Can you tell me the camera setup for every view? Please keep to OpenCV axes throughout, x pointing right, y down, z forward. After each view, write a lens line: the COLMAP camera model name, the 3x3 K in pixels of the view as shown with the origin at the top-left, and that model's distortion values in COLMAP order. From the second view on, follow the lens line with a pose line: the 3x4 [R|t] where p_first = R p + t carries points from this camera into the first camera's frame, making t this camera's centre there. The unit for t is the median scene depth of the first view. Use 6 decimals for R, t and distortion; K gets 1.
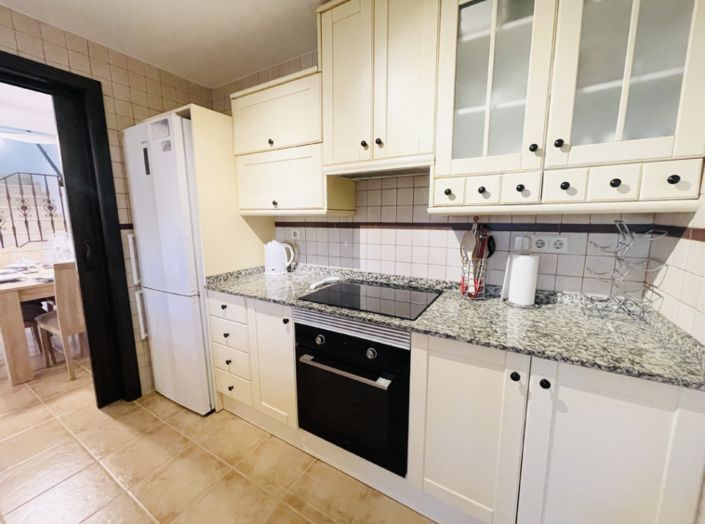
lens RADIAL K [[283.2, 0, 355.1], [0, 283.2, 259.3], [0, 0, 1]] dist [0.000354, 0.000006]
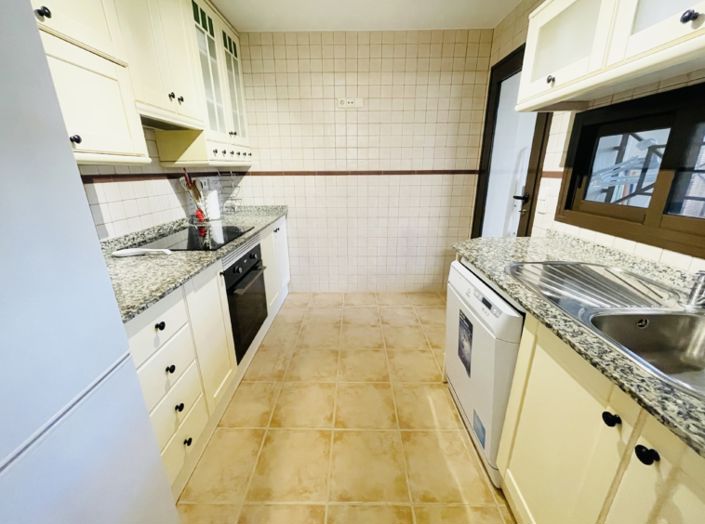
lens RADIAL K [[283.2, 0, 354.7], [0, 283.2, 260.1], [0, 0, 1]] dist [0.000354, 0.000006]
pose [[-0.496407, -0.262131, 0.827567, -1.099748], [0.137652, 0.917489, 0.373183, -0.117235], [-0.857107, 0.299167, -0.419365, 0.855484]]
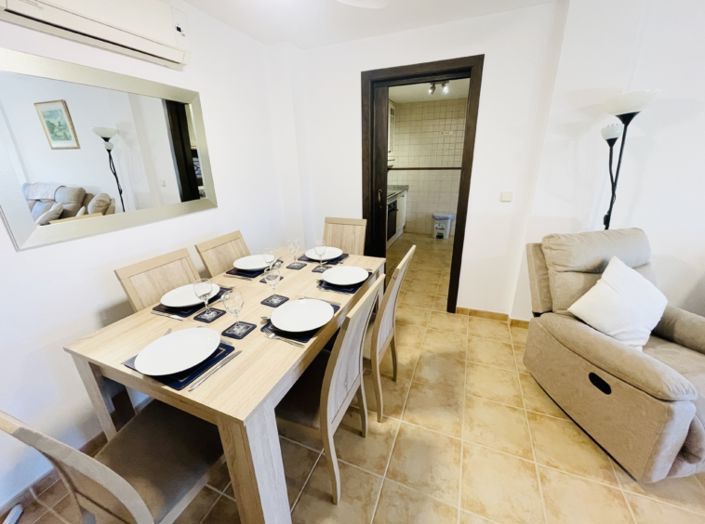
lens RADIAL K [[283.2, 0, 354.6], [0, 283.2, 263.3], [0, 0, 1]] dist [0.000354, 0.000006]
pose [[-0.139352, -0.338054, 0.930753, -2.783554], [0.165450, 0.918763, 0.358470, -0.302378], [-0.976323, 0.203946, -0.072100, 1.455230]]
